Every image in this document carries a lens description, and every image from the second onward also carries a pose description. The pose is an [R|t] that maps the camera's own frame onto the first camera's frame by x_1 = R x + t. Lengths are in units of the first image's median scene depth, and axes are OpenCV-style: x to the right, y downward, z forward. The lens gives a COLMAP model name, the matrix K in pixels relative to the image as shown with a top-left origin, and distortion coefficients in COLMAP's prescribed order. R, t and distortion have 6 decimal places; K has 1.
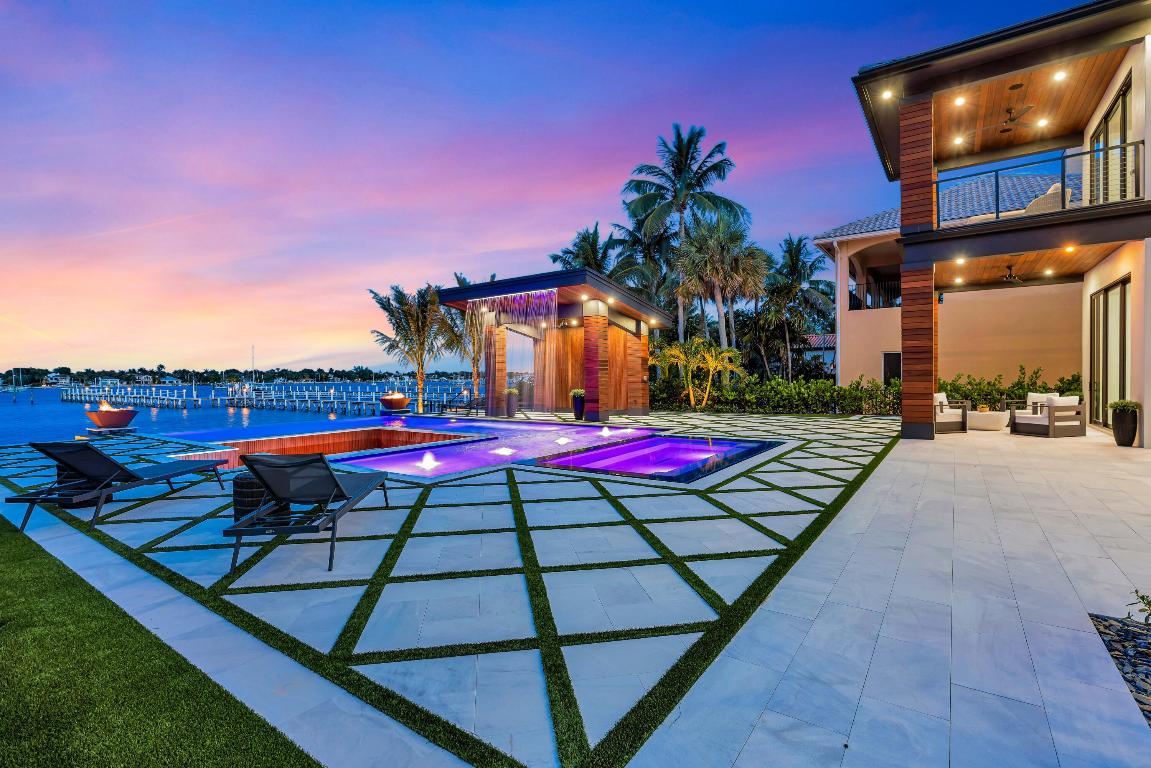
lens RADIAL K [[534.5, 0, 575.5], [0, 534.5, 384.0], [0, 0, 1]] dist [-0.001433, -0.000145]
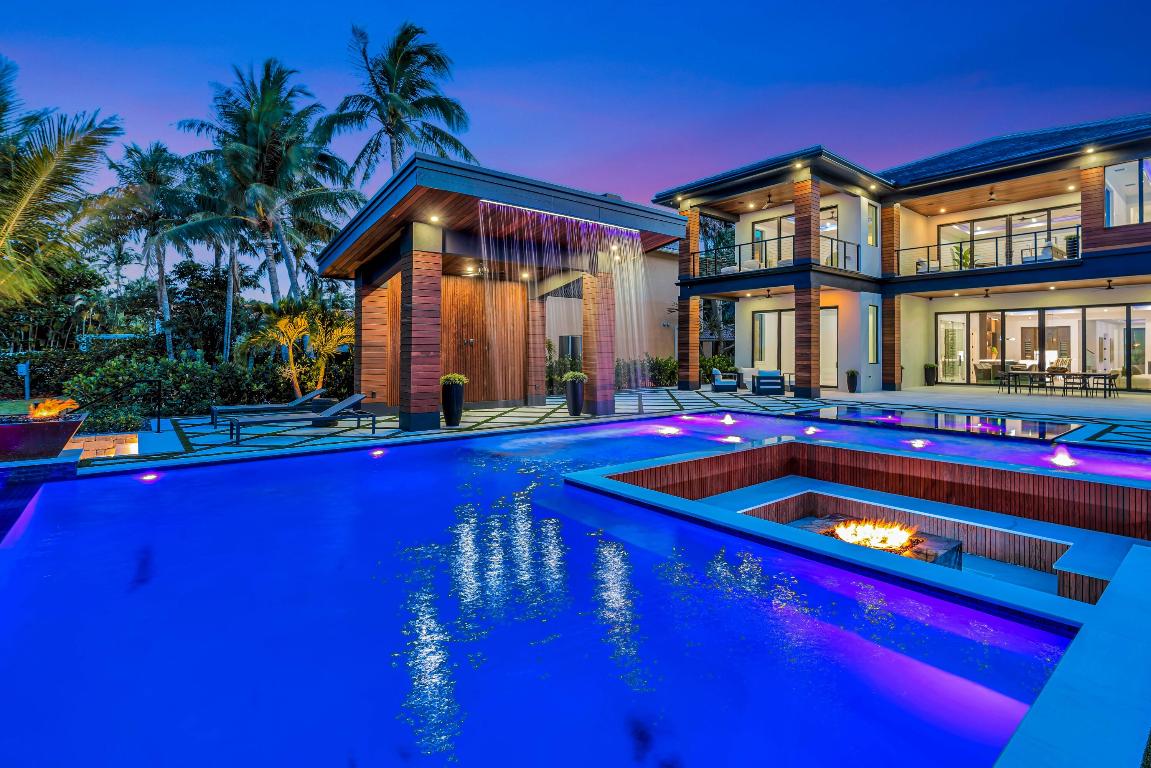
lens RADIAL K [[549.7, 0, 576.9], [0, 549.7, 352.8], [0, 0, 1]] dist [-0.002550, -0.000431]
pose [[0.268490, 0.011778, 0.963210, -0.370478], [0.005677, 0.999889, -0.013809, -0.002846], [-0.963266, 0.009176, 0.268394, 0.429859]]
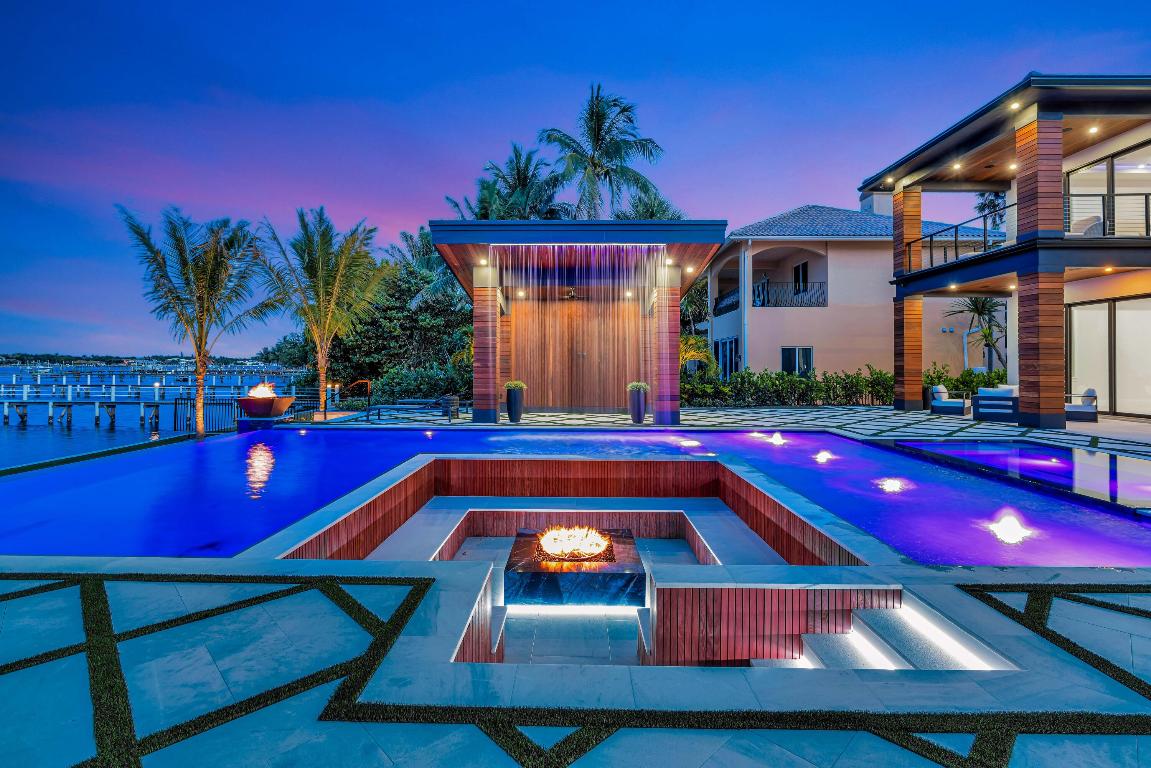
lens RADIAL K [[536.3, 0, 566.7], [0, 536.3, 367.8], [0, 0, 1]] dist [-0.013283, -0.000040]
pose [[0.825872, 0.011808, 0.563734, -0.269679], [-0.005089, 0.999896, -0.013489, 0.000010], [-0.563835, 0.008271, 0.825846, 0.232633]]
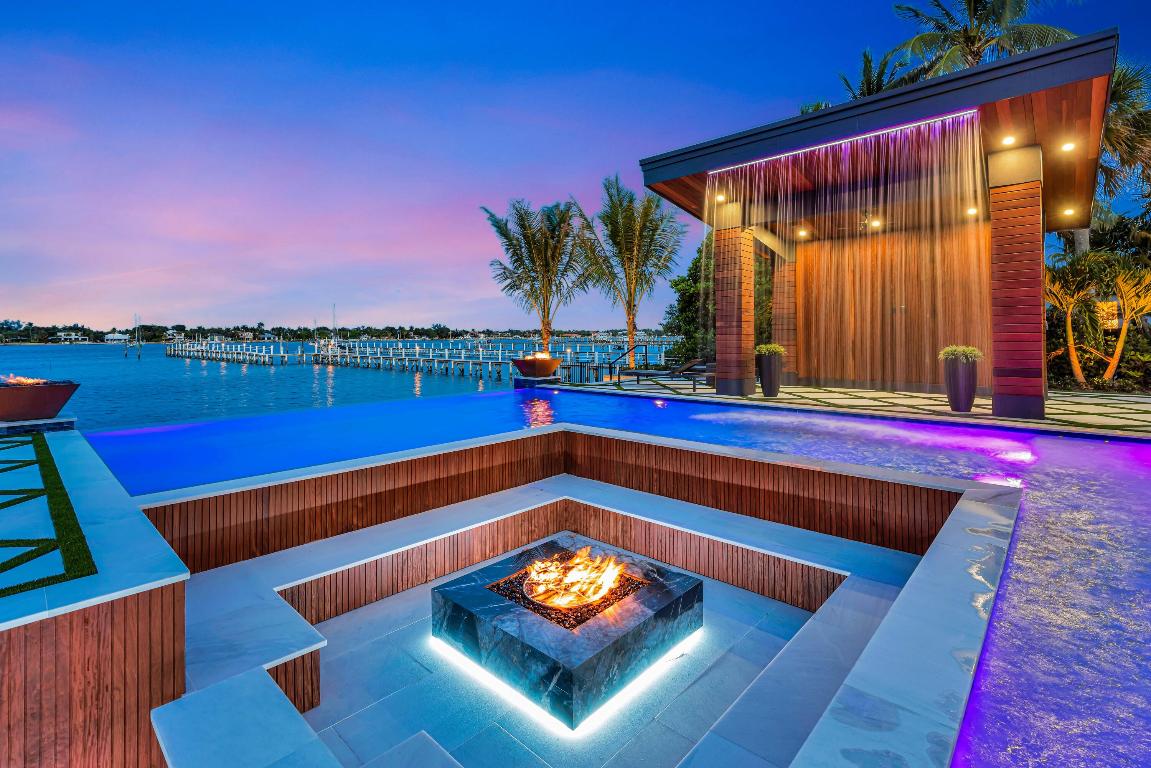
lens RADIAL K [[531.8, 0, 577.6], [0, 531.8, 335.5], [0, 0, 1]] dist [-0.002891, 0.000263]
pose [[0.992228, 0.004708, -0.124344, -0.145592], [-0.006411, 0.999891, -0.013299, 0.004832], [0.124268, 0.013993, 0.992150, 0.264236]]
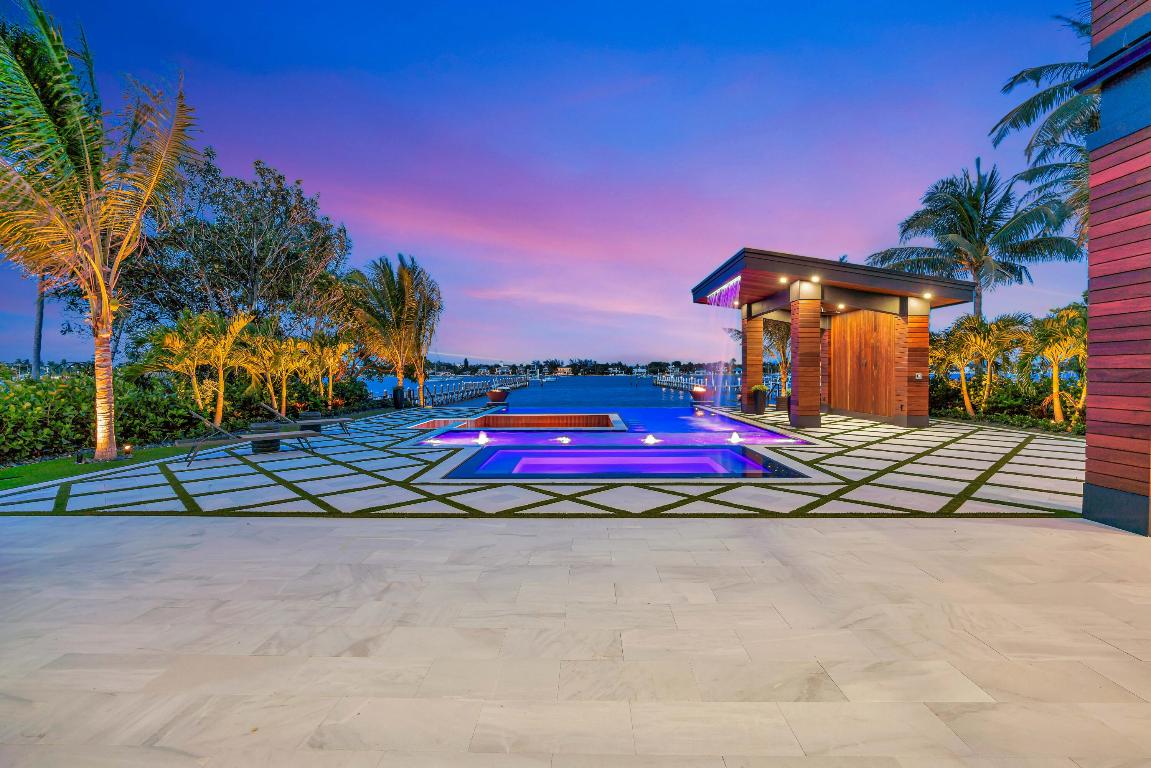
lens RADIAL K [[518.9, 0, 578.6], [0, 518.9, 371.9], [0, 0, 1]] dist [-0.001294, -0.000187]
pose [[0.570161, 0.006698, -0.821505, 0.271989], [-0.011206, 0.999937, 0.000375, -0.007027], [0.821456, 0.008992, 0.570200, 0.133092]]
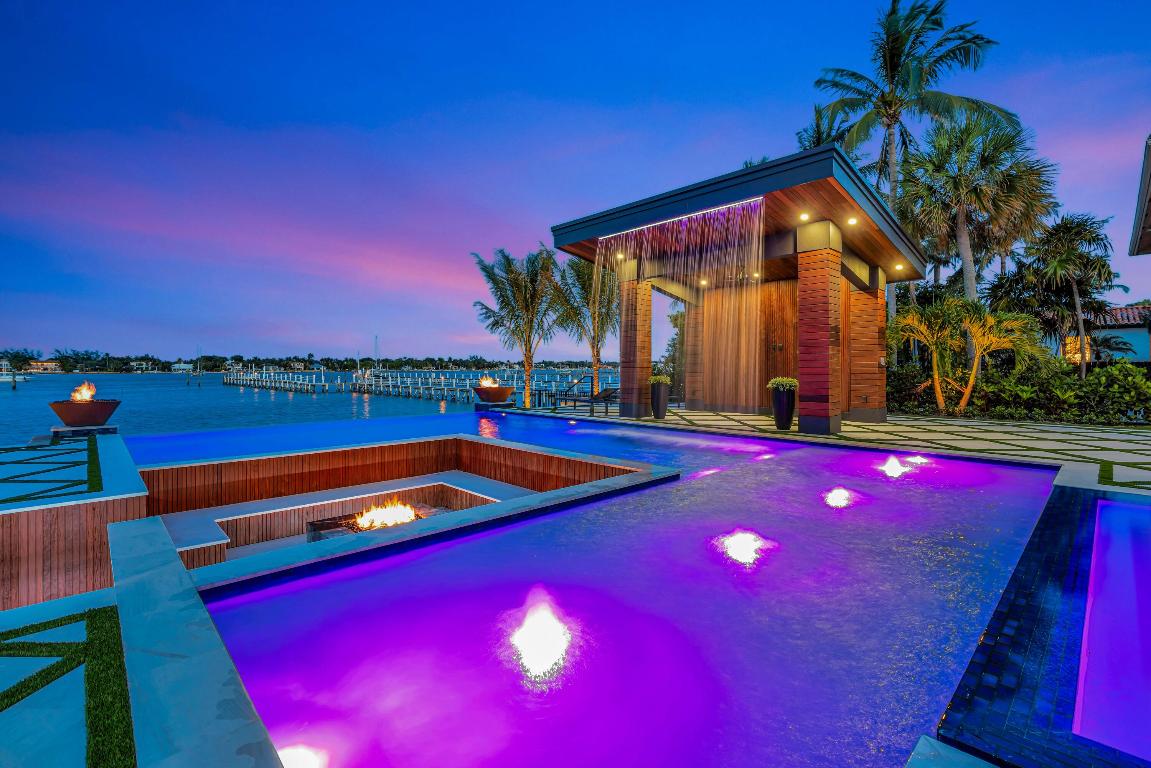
lens RADIAL K [[518.9, 0, 578.6], [0, 518.9, 371.9], [0, 0, 1]] dist [-0.001294, -0.000187]
pose [[0.982413, 0.010146, -0.186446, -0.059440], [-0.010827, 0.999938, -0.002633, 0.004083], [0.186408, 0.004605, 0.982462, 0.209984]]
